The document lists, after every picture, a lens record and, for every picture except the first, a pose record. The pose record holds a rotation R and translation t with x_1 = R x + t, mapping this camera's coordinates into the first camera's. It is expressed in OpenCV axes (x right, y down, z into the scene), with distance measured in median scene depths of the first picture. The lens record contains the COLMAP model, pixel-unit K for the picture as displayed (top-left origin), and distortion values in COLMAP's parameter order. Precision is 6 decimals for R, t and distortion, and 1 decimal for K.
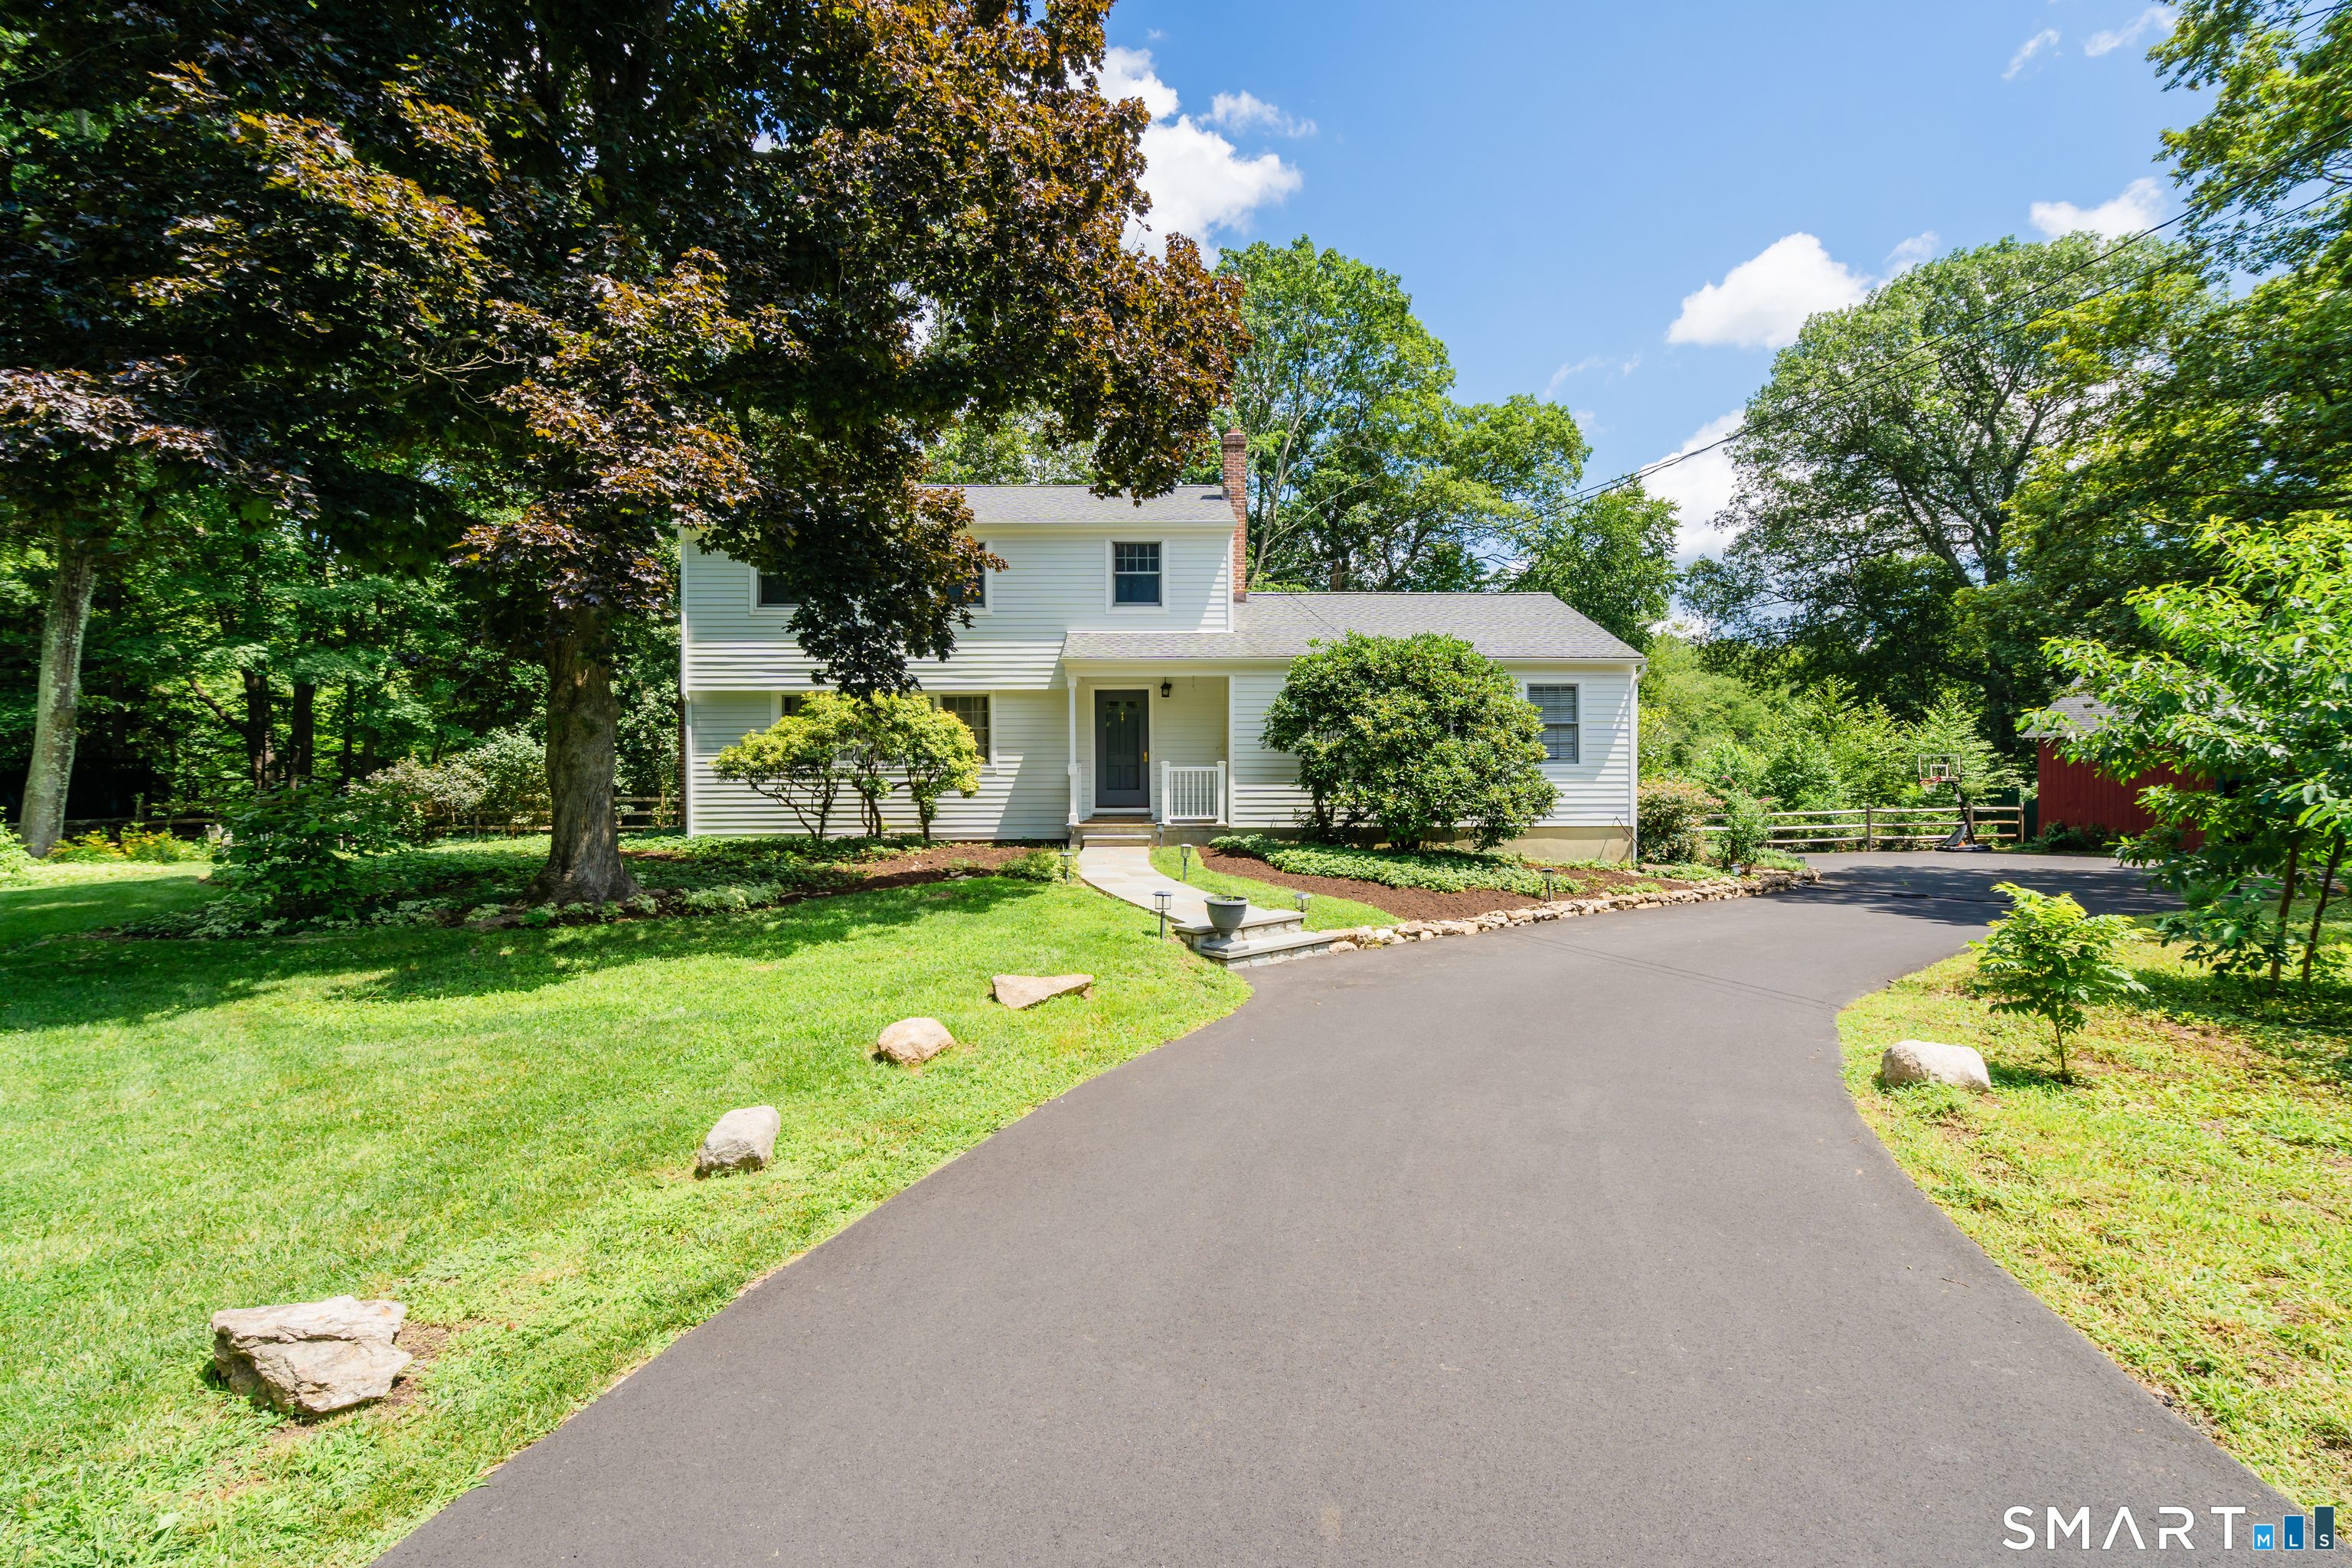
lens RADIAL K [[1137.3, 0, 1176.4], [0, 1137.3, 792.5], [0, 0, 1]] dist [0.004423, 0.001392]
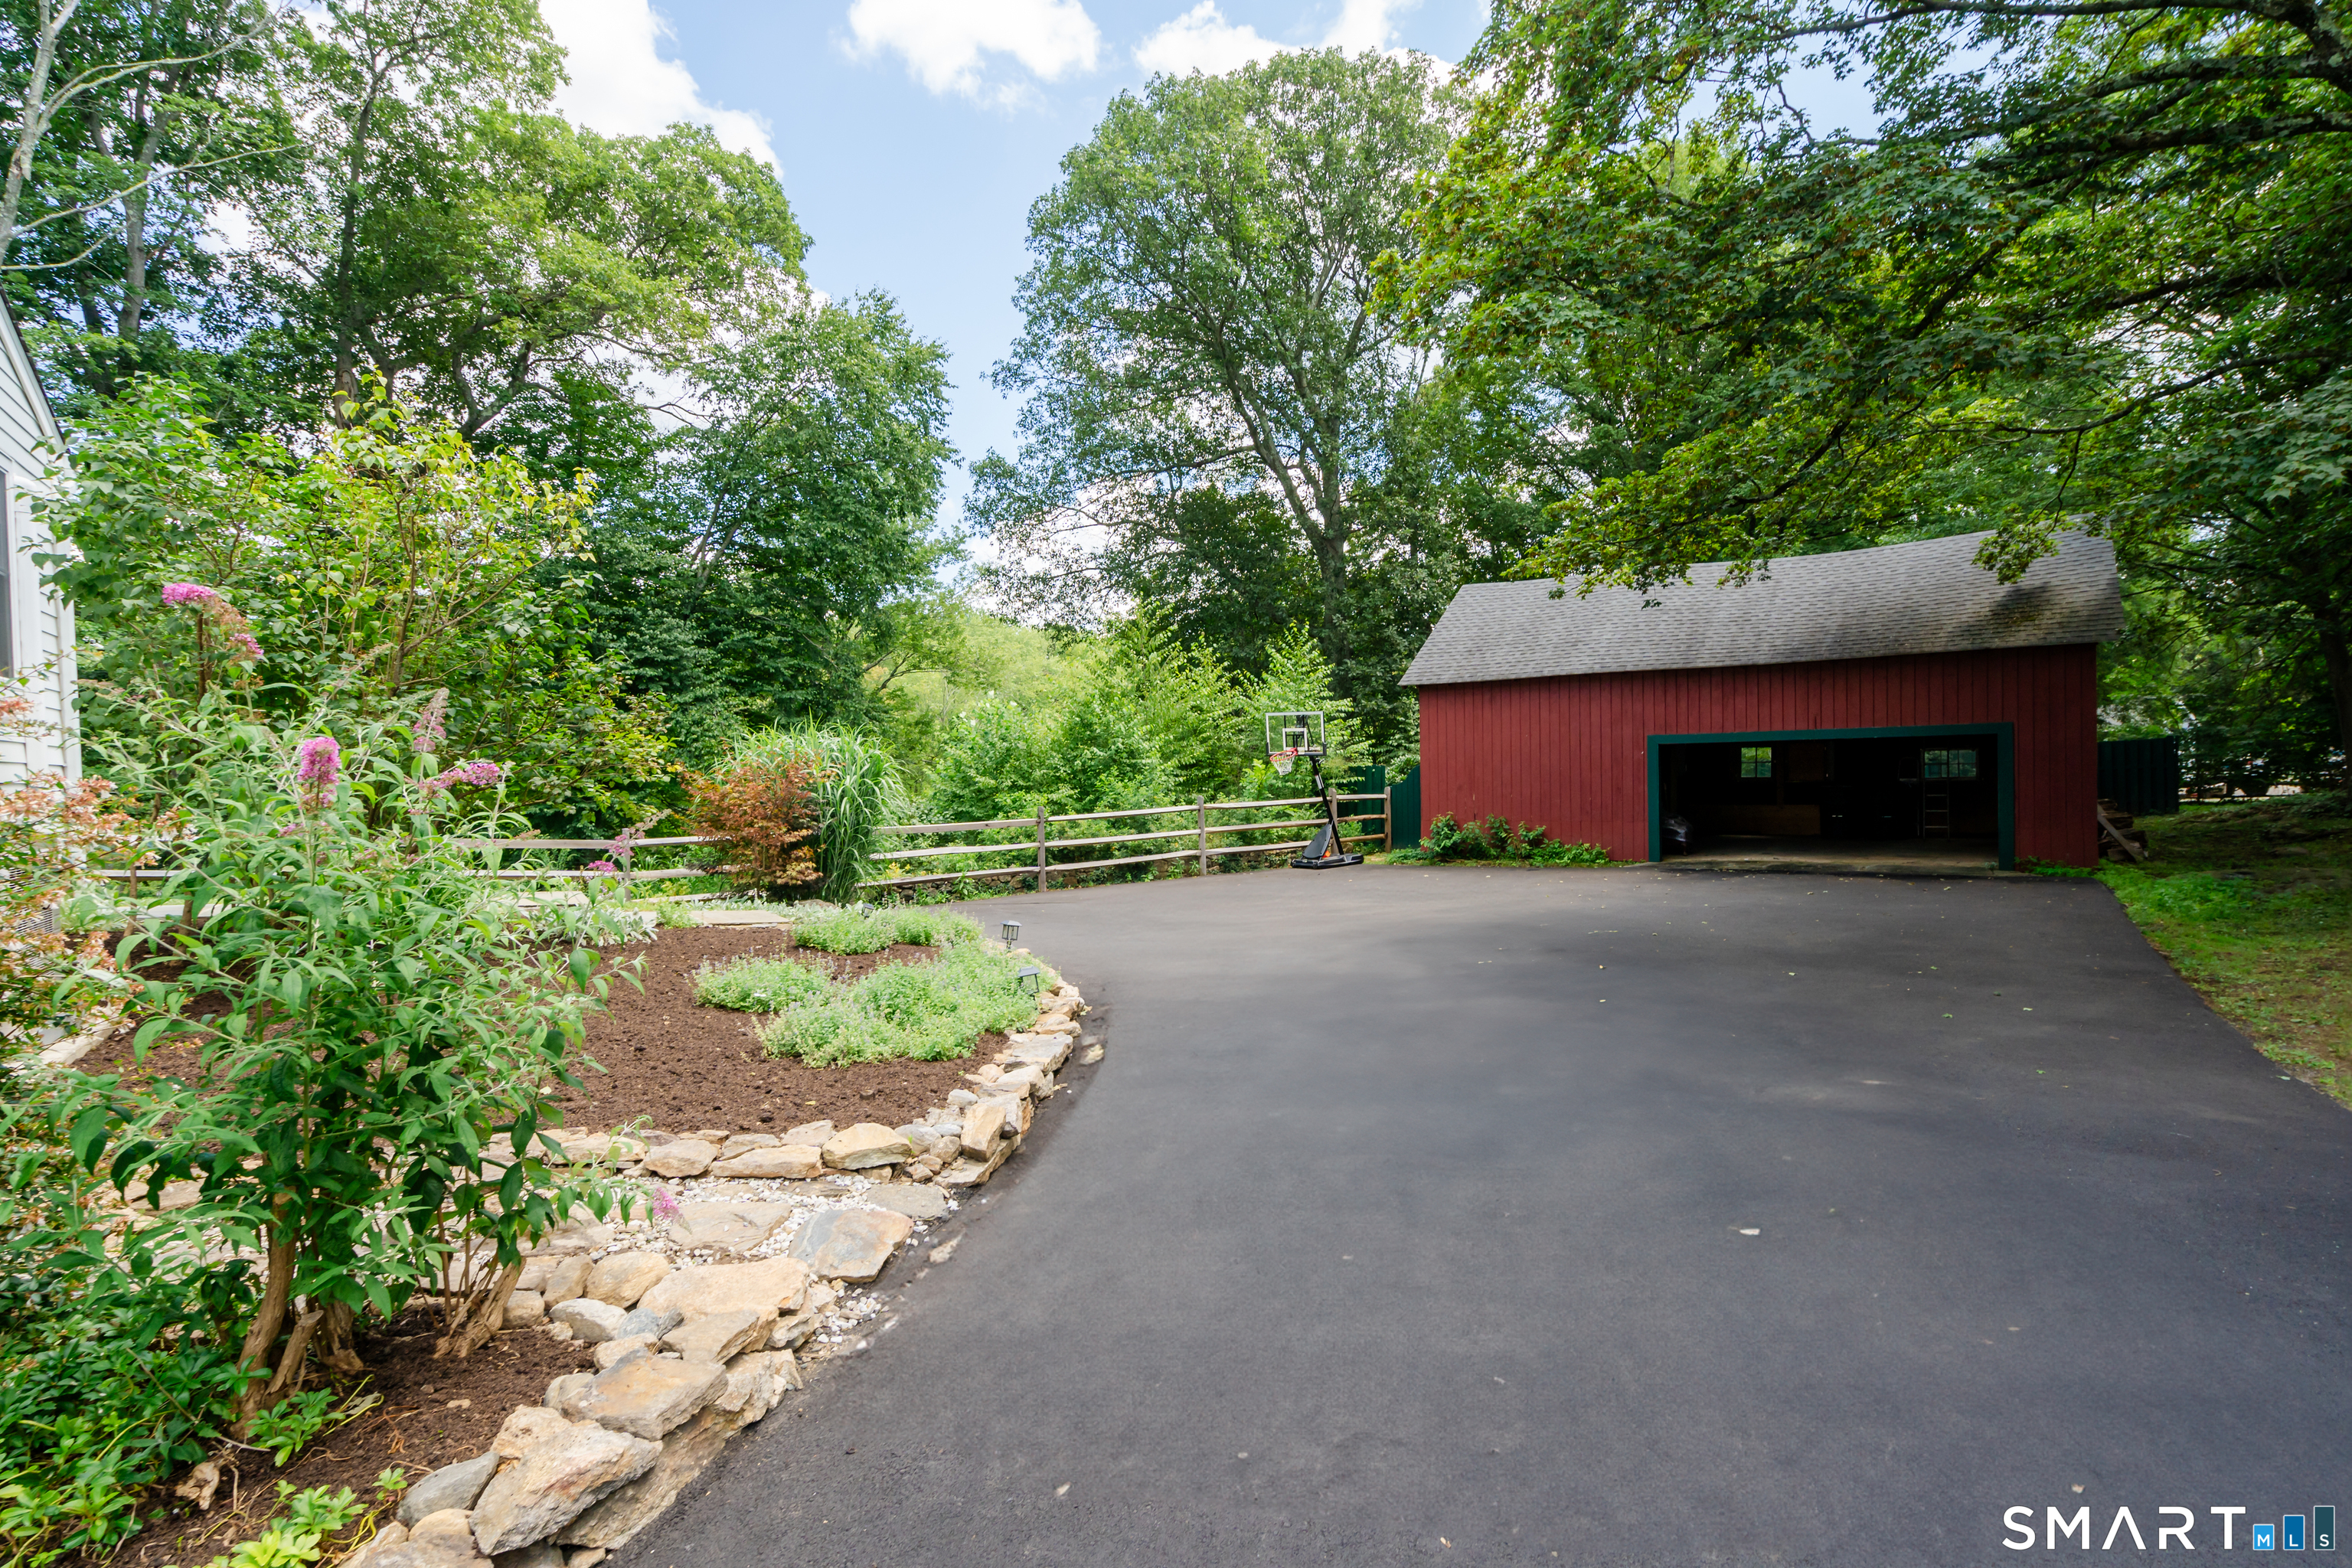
lens RADIAL K [[1137.3, 0, 1176.4], [0, 1137.3, 792.5], [0, 0, 1]] dist [0.004423, 0.001392]
pose [[0.860907, -0.023517, 0.508219, 0.279007], [0.020757, 0.999723, 0.011098, 0.001610], [-0.508339, 0.000995, 0.861157, 0.469434]]
